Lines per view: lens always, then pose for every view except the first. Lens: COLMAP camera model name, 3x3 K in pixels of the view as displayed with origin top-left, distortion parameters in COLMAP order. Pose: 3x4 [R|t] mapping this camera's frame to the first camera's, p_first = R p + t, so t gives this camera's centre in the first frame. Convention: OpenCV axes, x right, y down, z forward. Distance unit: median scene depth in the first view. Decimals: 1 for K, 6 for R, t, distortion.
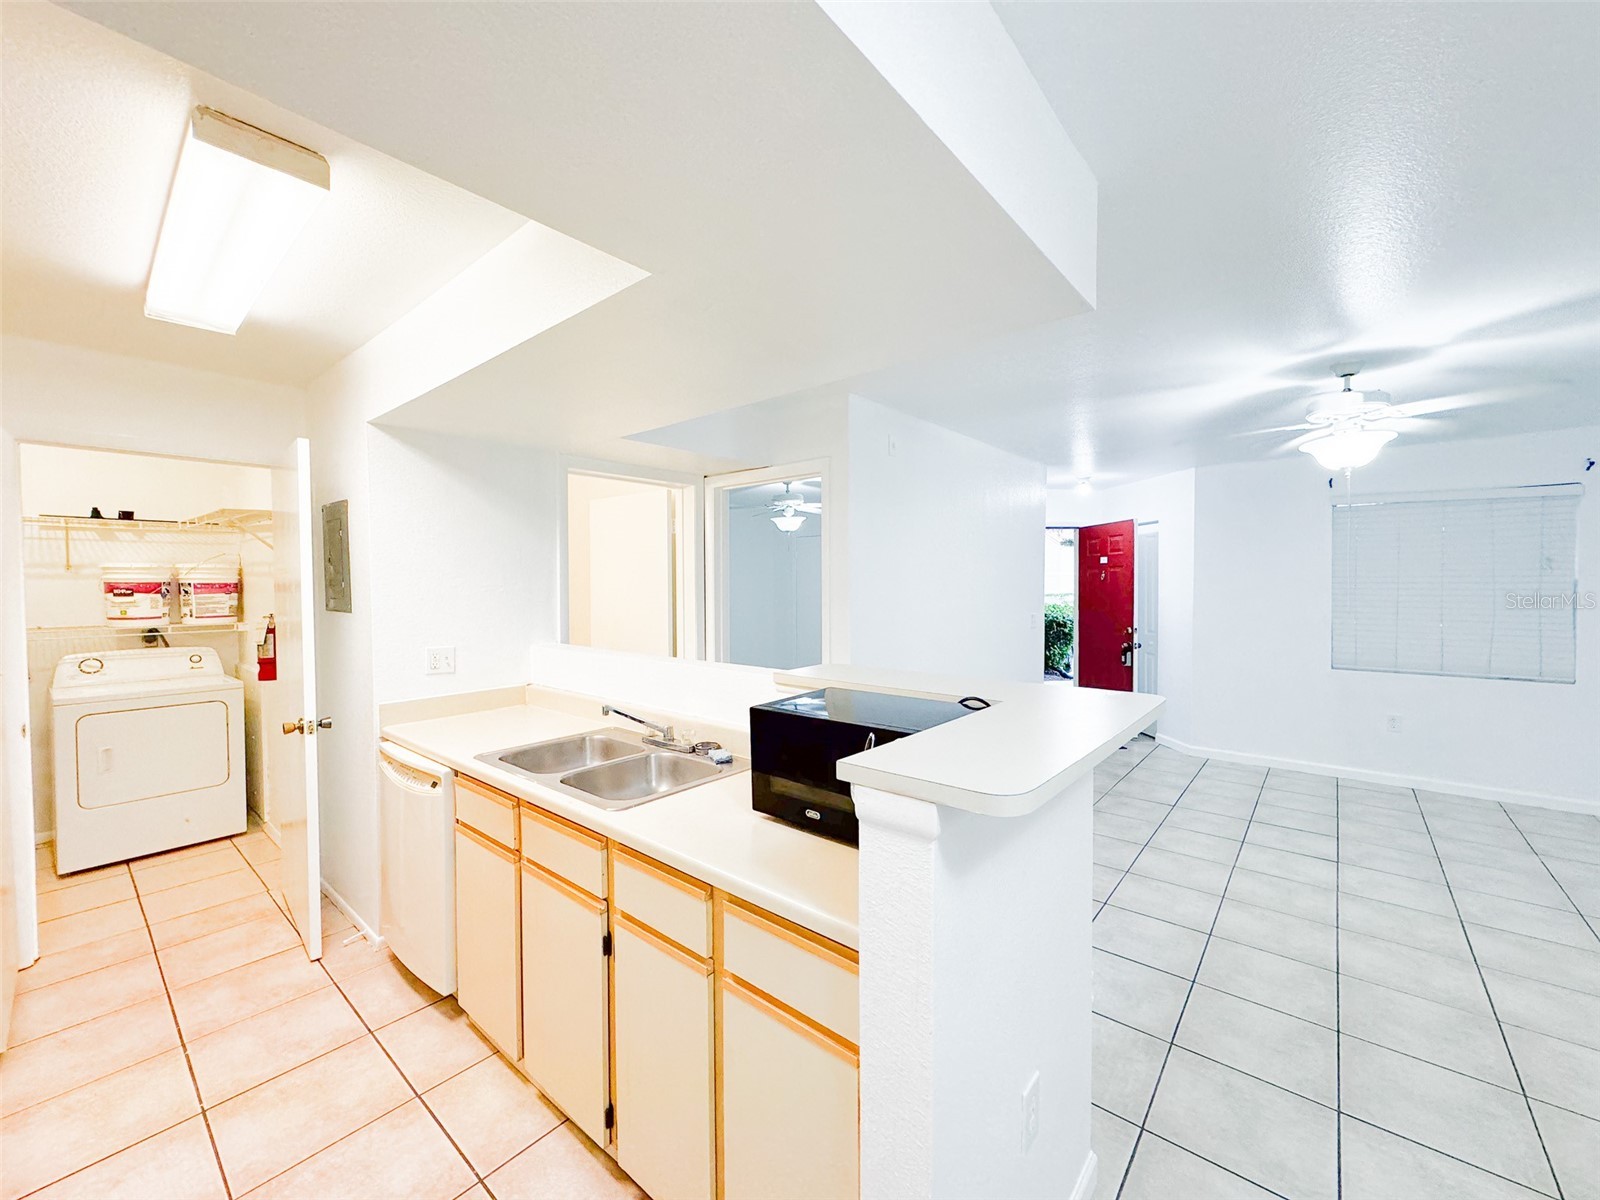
lens RADIAL K [[636.8, 0, 797.7], [0, 636.8, 597.8], [0, 0, 1]] dist [-0.002745, 0.000226]
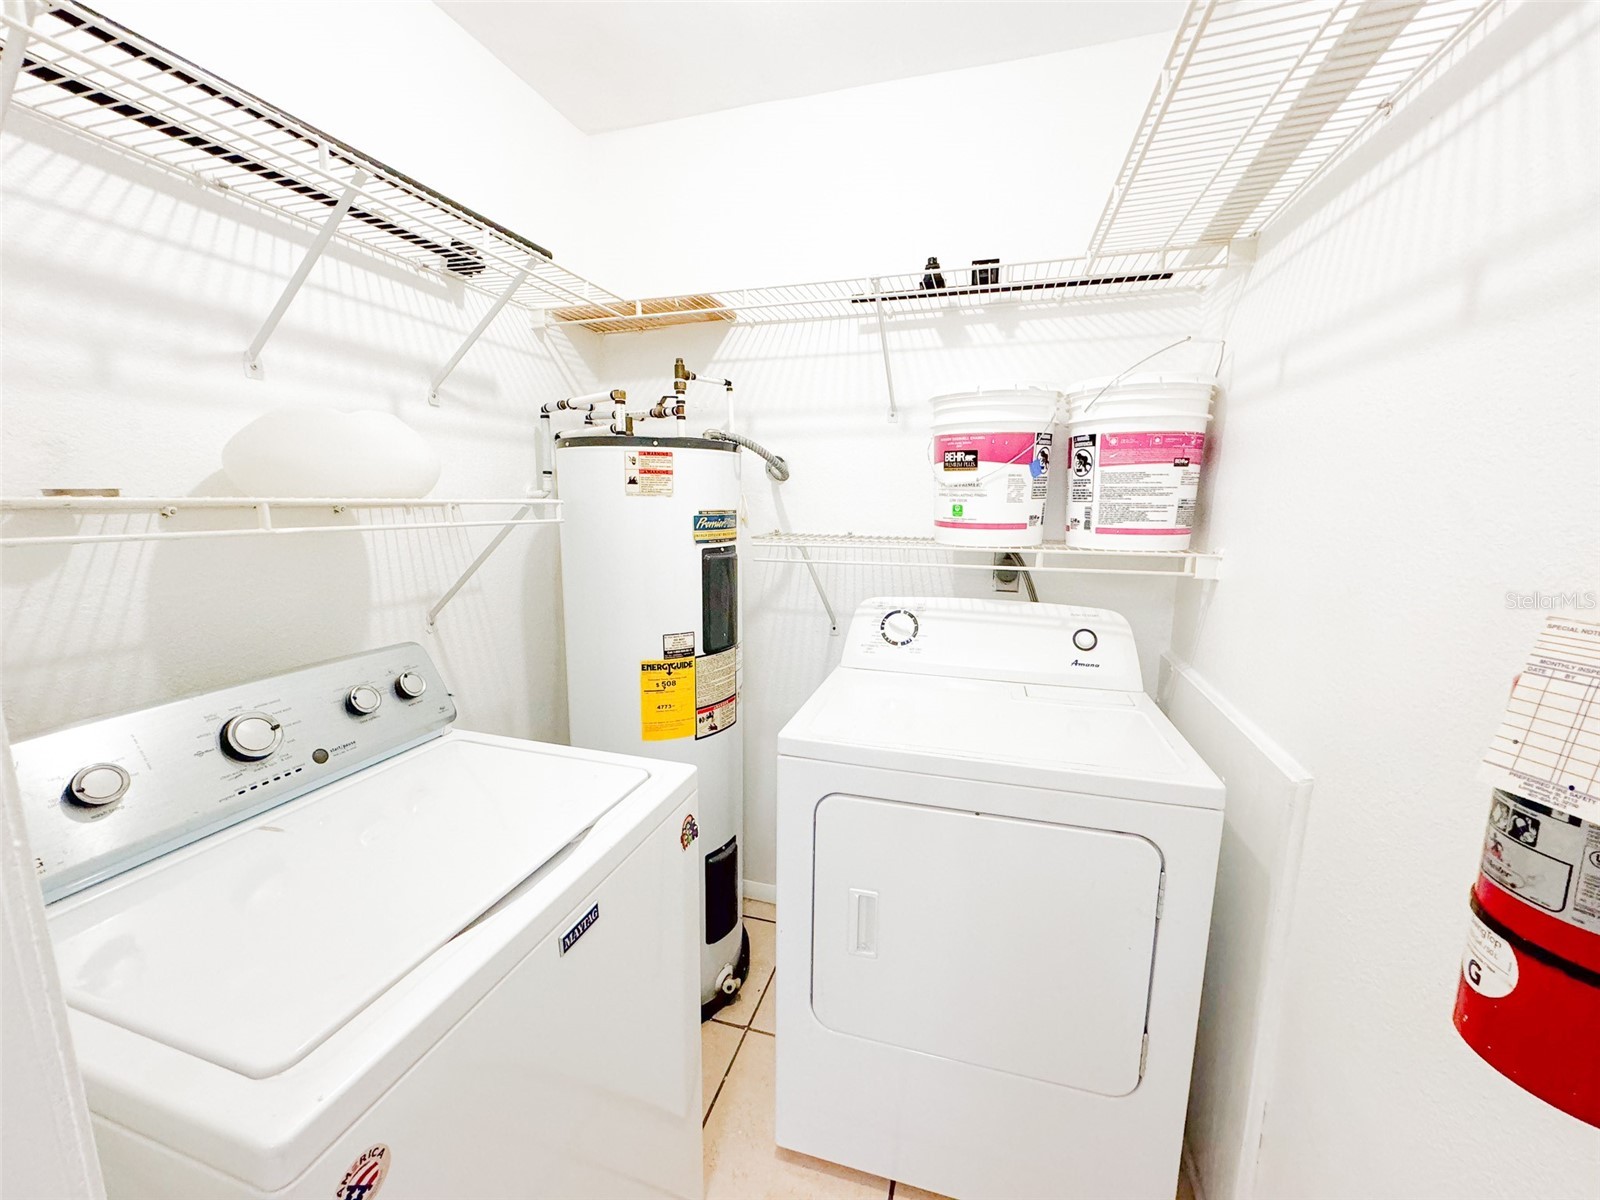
lens RADIAL K [[636.8, 0, 797.7], [0, 636.8, 597.8], [0, 0, 1]] dist [-0.002745, 0.000226]
pose [[0.394192, 0.154624, -0.905927, -0.690690], [-0.030030, 0.987385, 0.155461, 0.017559], [0.918537, -0.034076, 0.393863, 0.709673]]
